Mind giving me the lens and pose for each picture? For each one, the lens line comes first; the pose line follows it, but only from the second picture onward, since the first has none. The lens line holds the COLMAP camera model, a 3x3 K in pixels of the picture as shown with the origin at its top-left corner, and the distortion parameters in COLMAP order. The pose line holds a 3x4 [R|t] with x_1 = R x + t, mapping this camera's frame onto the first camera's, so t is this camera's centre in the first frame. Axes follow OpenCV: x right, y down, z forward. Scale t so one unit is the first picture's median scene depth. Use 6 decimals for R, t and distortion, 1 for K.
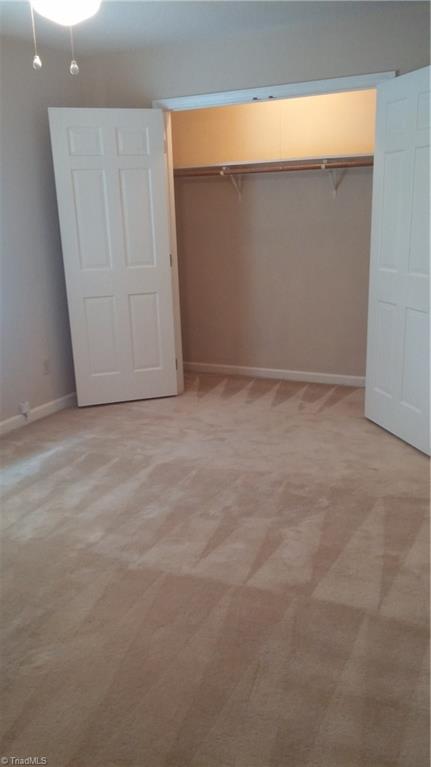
lens RADIAL K [[650.9, 0, 215.5], [0, 650.9, 383.5], [0, 0, 1]] dist [0.028602, -0.001254]
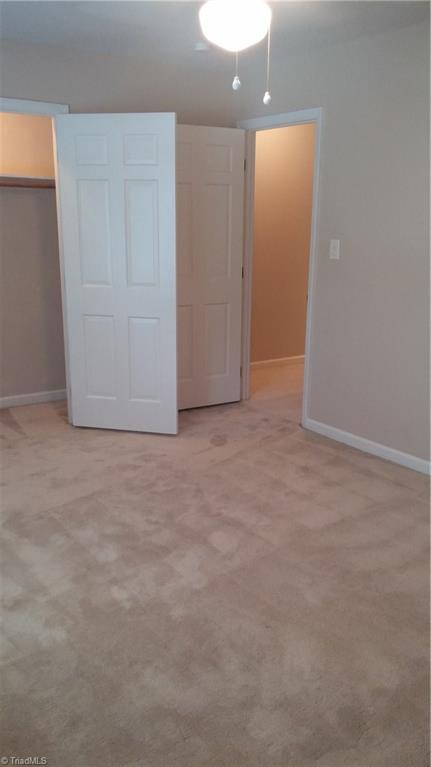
lens RADIAL K [[650.9, 0, 215.5], [0, 650.9, 383.5], [0, 0, 1]] dist [0.028602, -0.001254]
pose [[0.468887, -0.176719, 0.865399, -0.777700], [0.209521, 0.974069, 0.085389, -0.080119], [-0.858048, 0.141281, 0.493754, 0.387961]]
